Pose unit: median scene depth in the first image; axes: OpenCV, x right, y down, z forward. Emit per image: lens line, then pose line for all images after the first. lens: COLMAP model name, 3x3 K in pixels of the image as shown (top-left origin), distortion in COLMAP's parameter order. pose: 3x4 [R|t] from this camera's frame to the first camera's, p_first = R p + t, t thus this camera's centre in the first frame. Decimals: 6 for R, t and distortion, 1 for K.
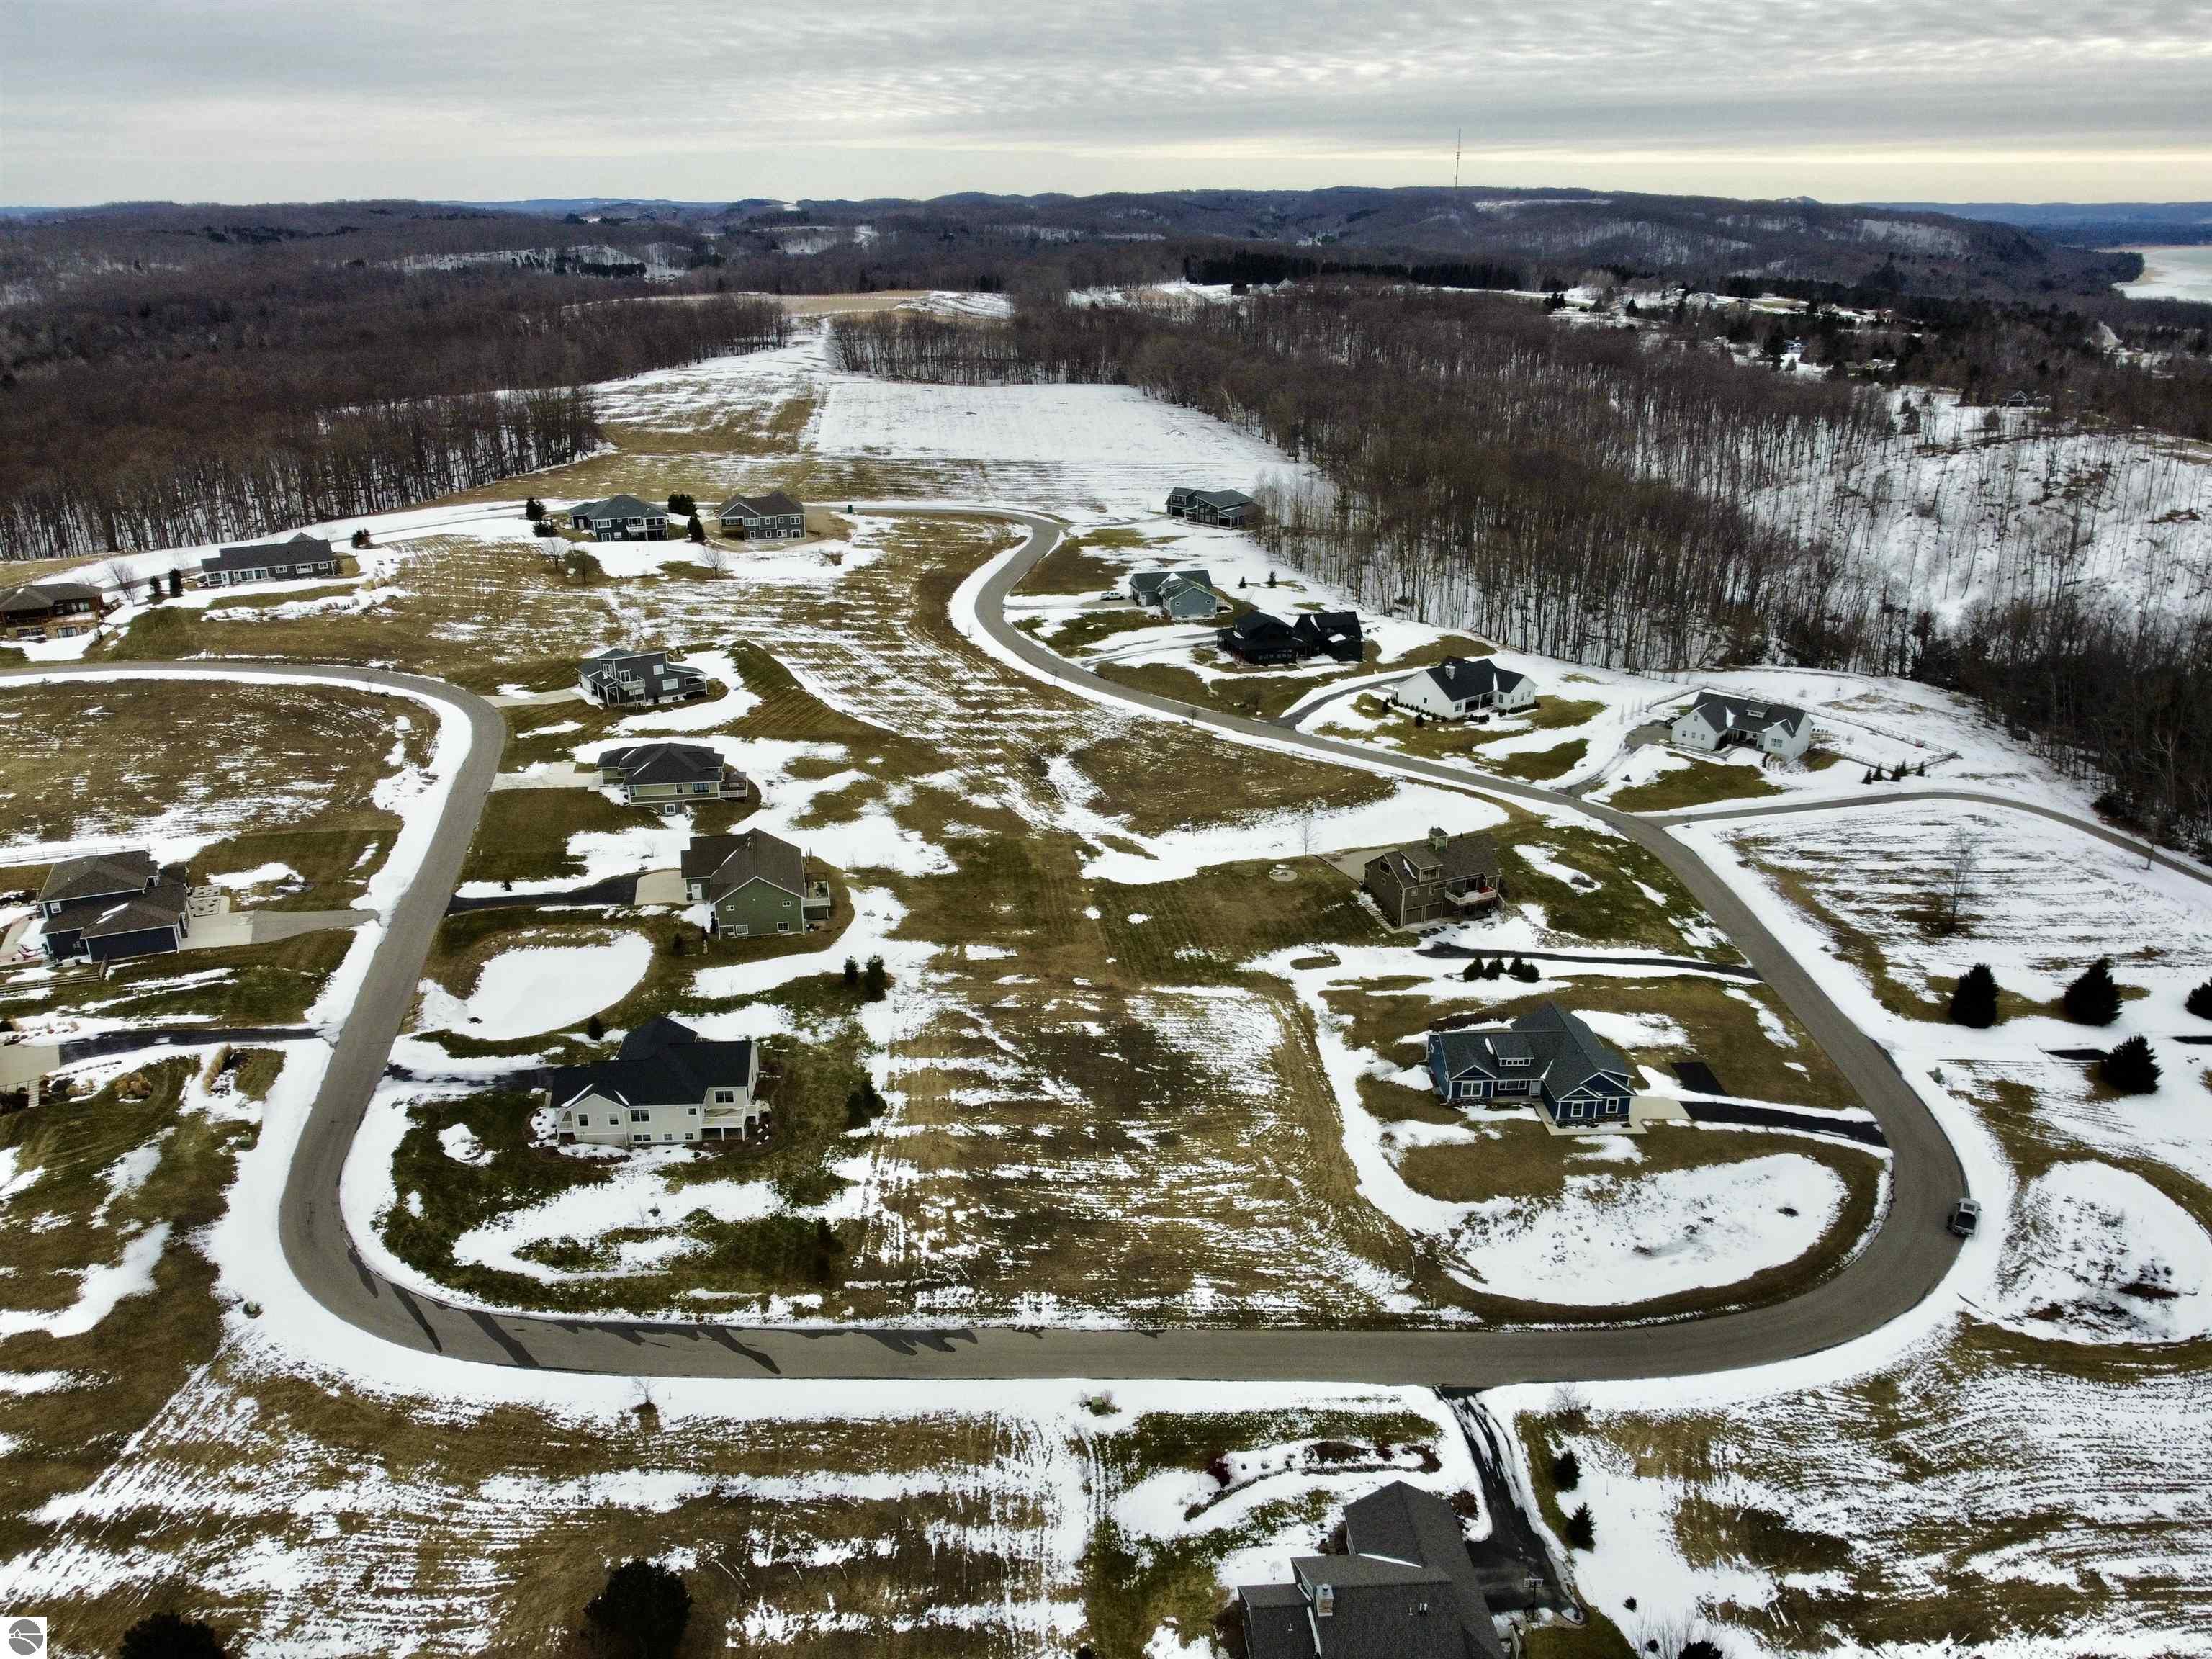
lens RADIAL K [[1678.7, 0, 1093.4], [0, 1678.7, 827.6], [0, 0, 1]] dist [0.009803, -0.010410]
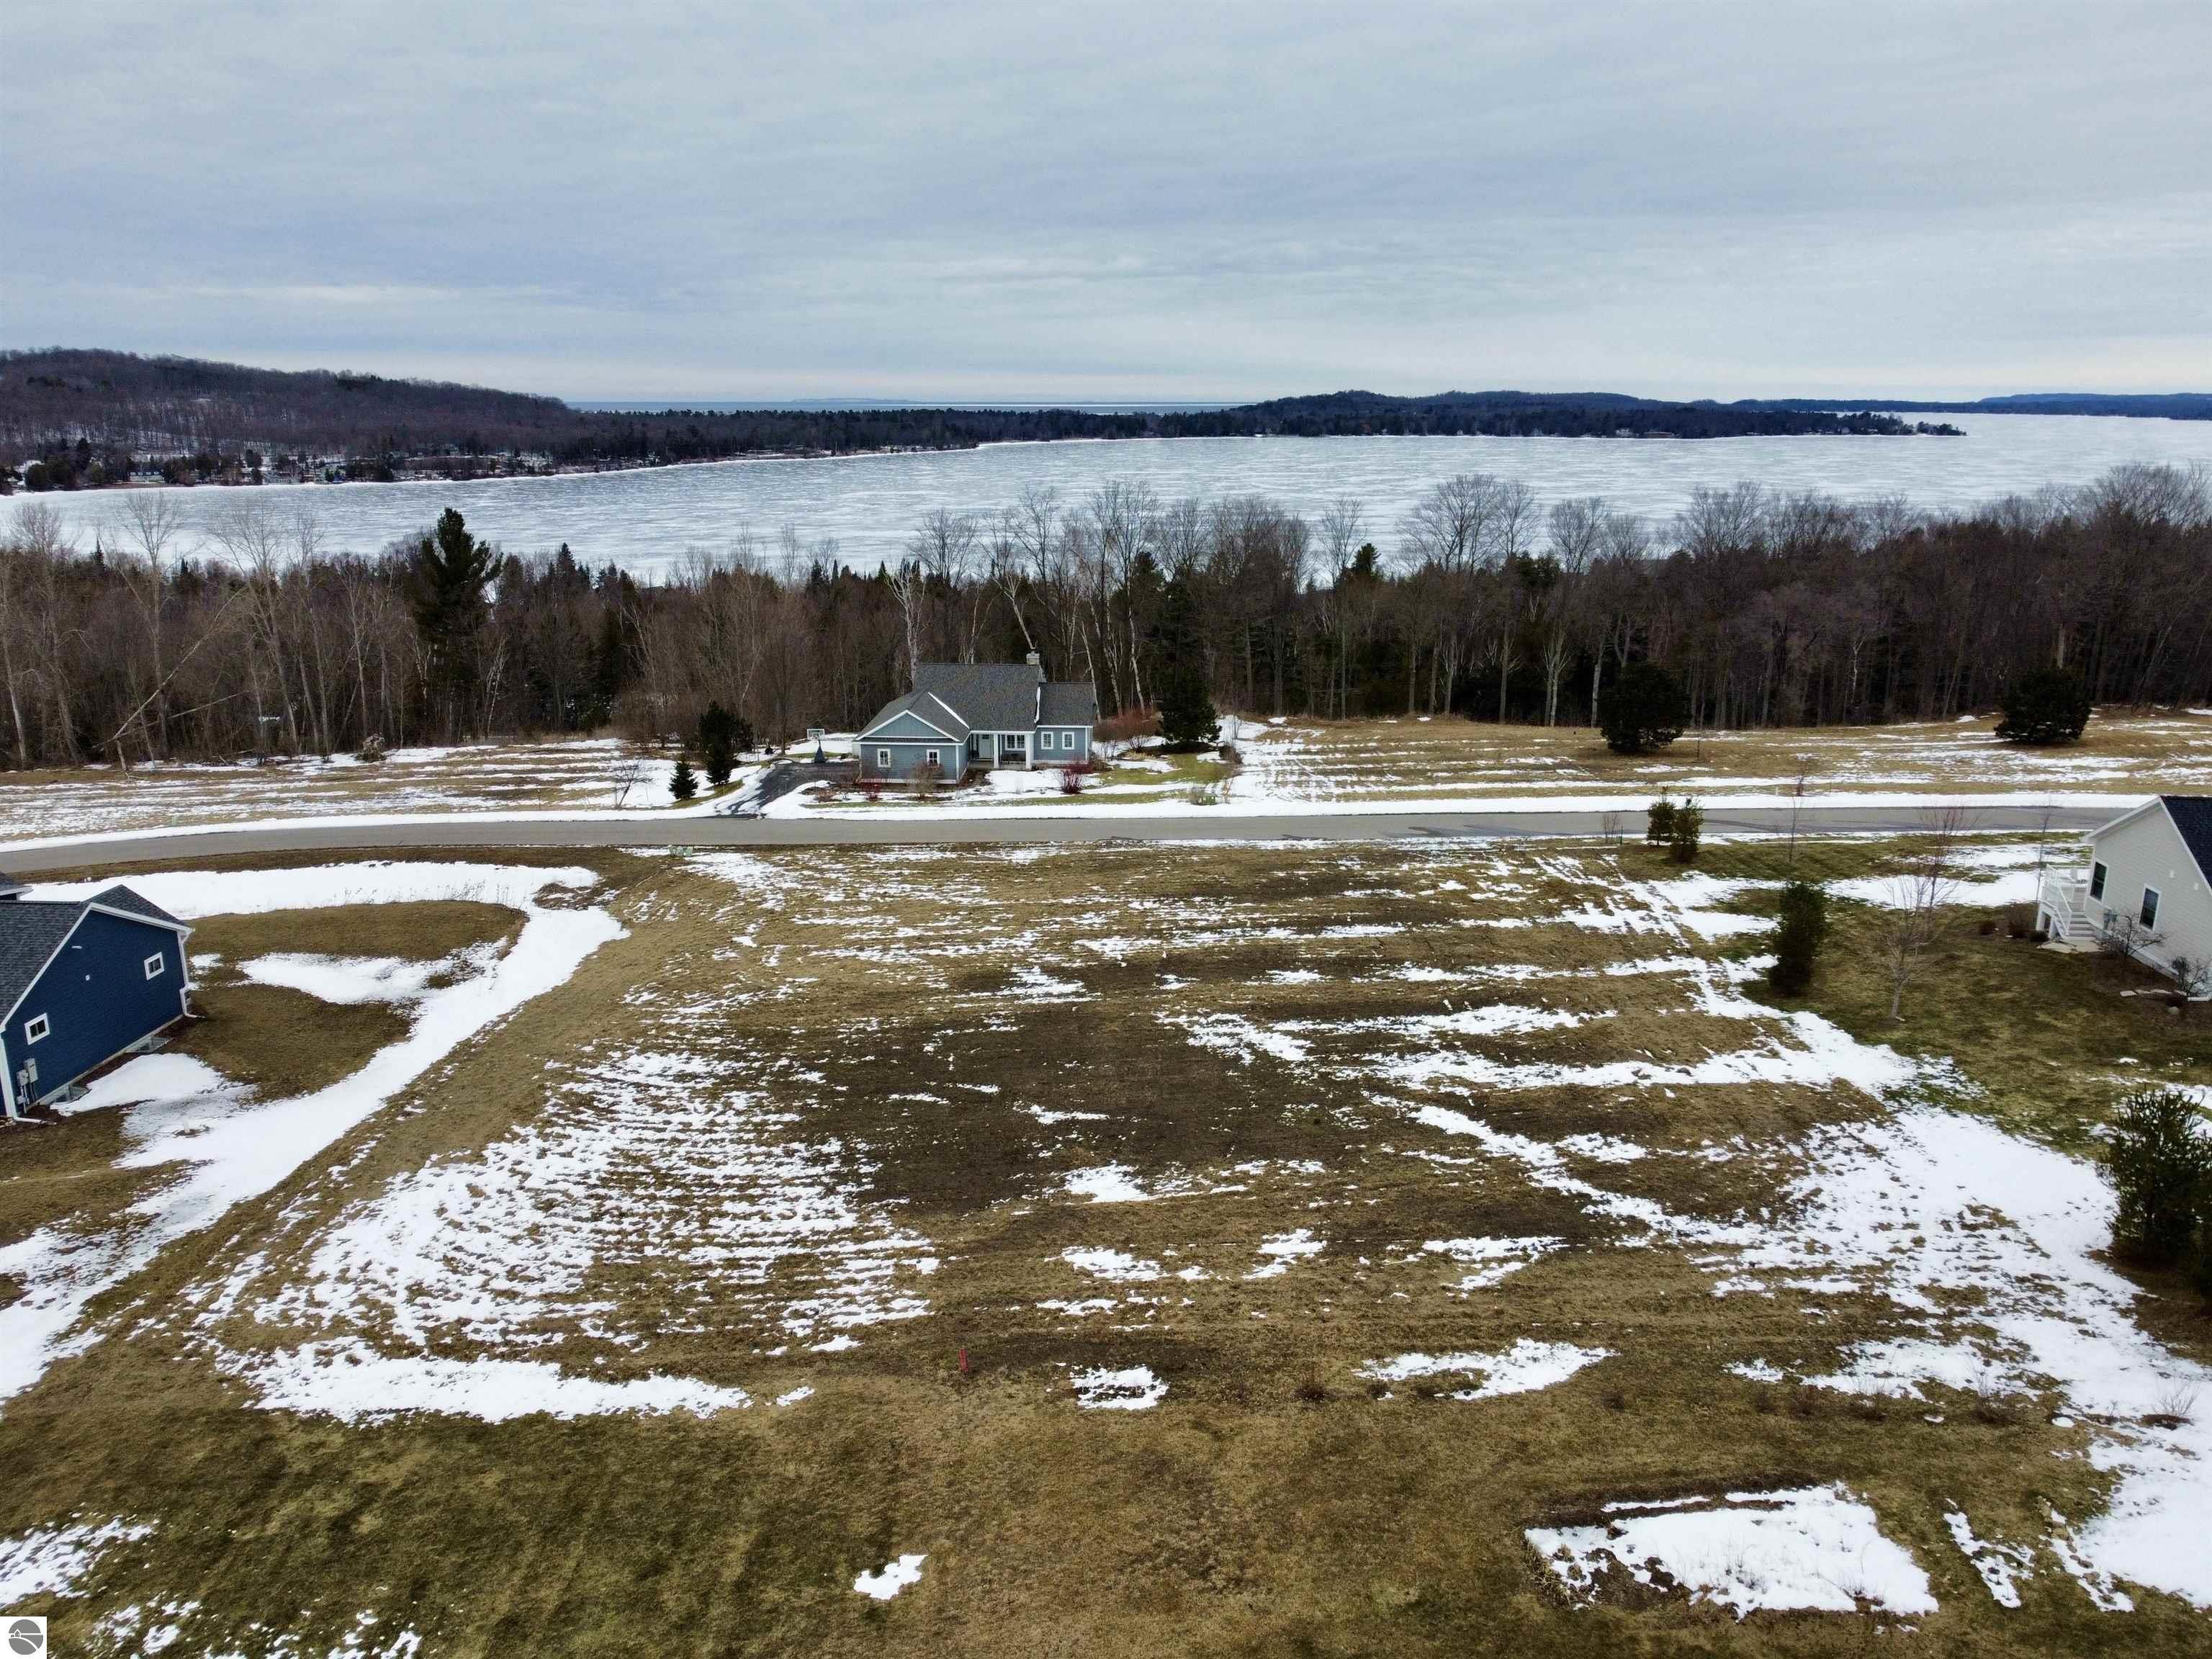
lens RADIAL K [[1678.7, 0, 1093.4], [0, 1678.7, 827.6], [0, 0, 1]] dist [0.009803, -0.010410]
pose [[-0.992970, -0.029916, 0.114526, -0.029133], [0.040718, 0.822164, 0.567792, -0.076707], [-0.111145, 0.568463, -0.815166, 1.404794]]
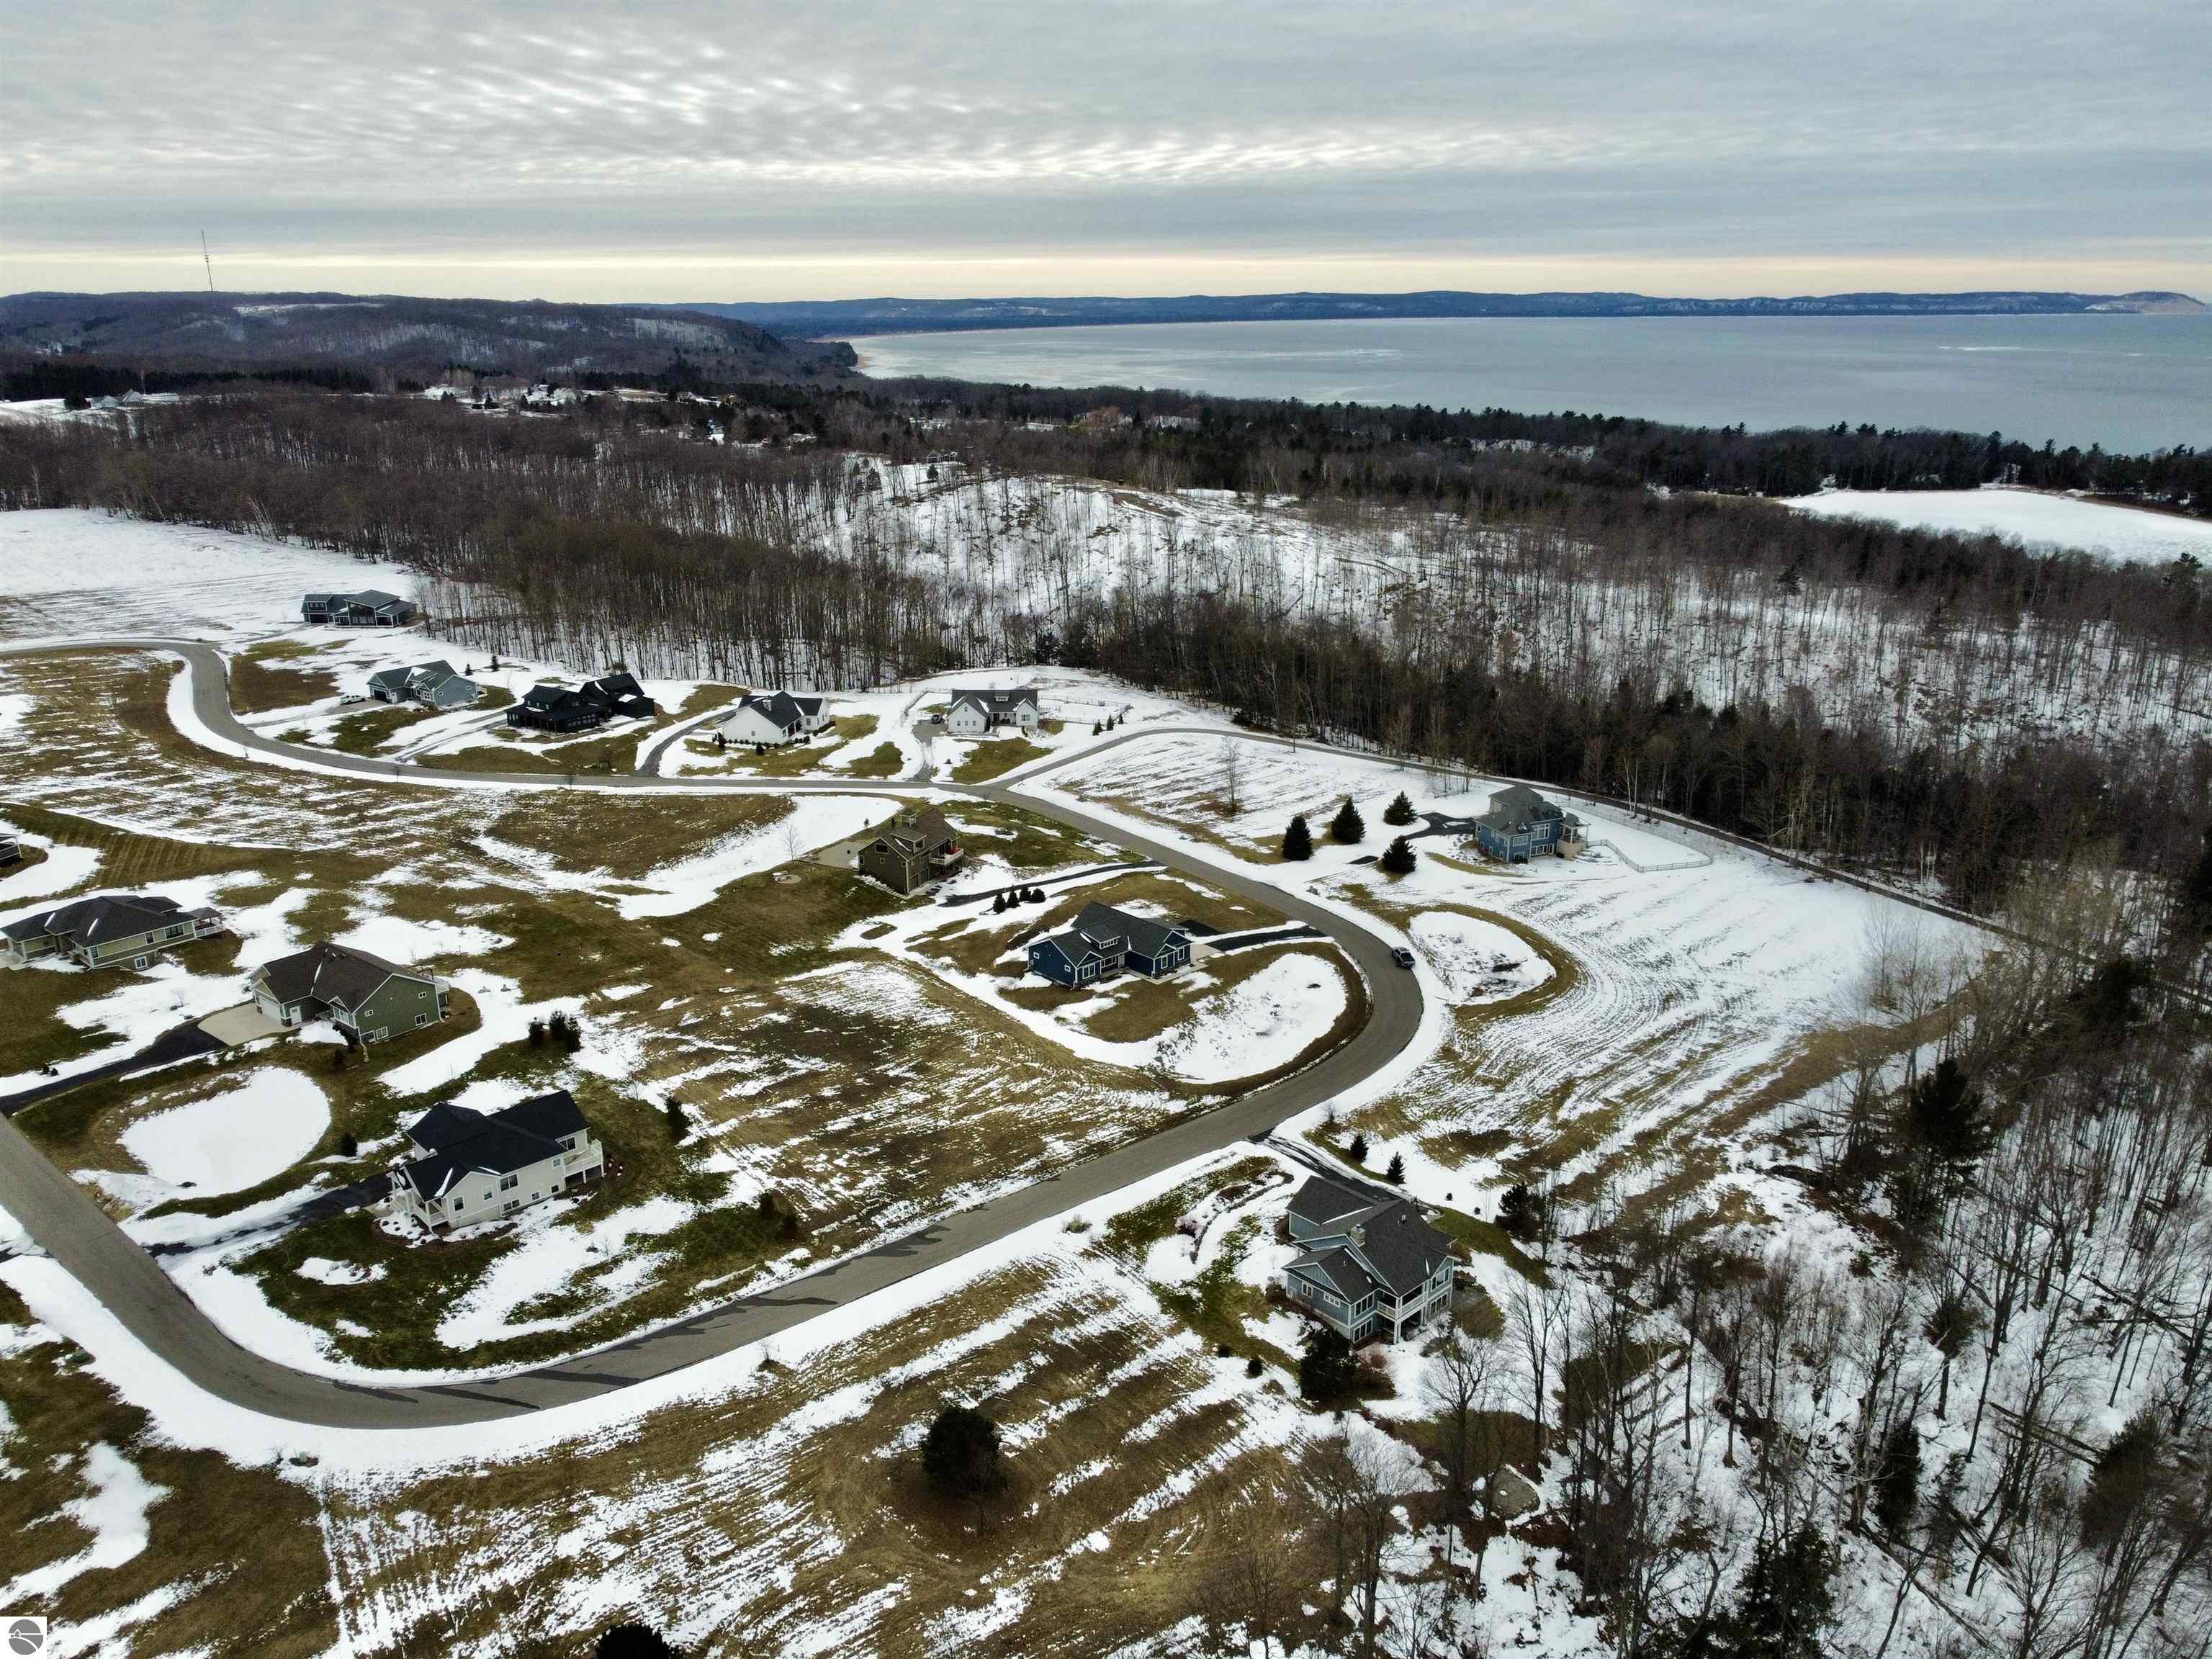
lens RADIAL K [[1678.7, 0, 1093.4], [0, 1678.7, 827.6], [0, 0, 1]] dist [0.009803, -0.010410]
pose [[0.771030, -0.197055, 0.605543, -0.590511], [0.229720, 0.972958, 0.024119, 0.020561], [-0.593921, 0.120509, 0.795447, -0.041252]]
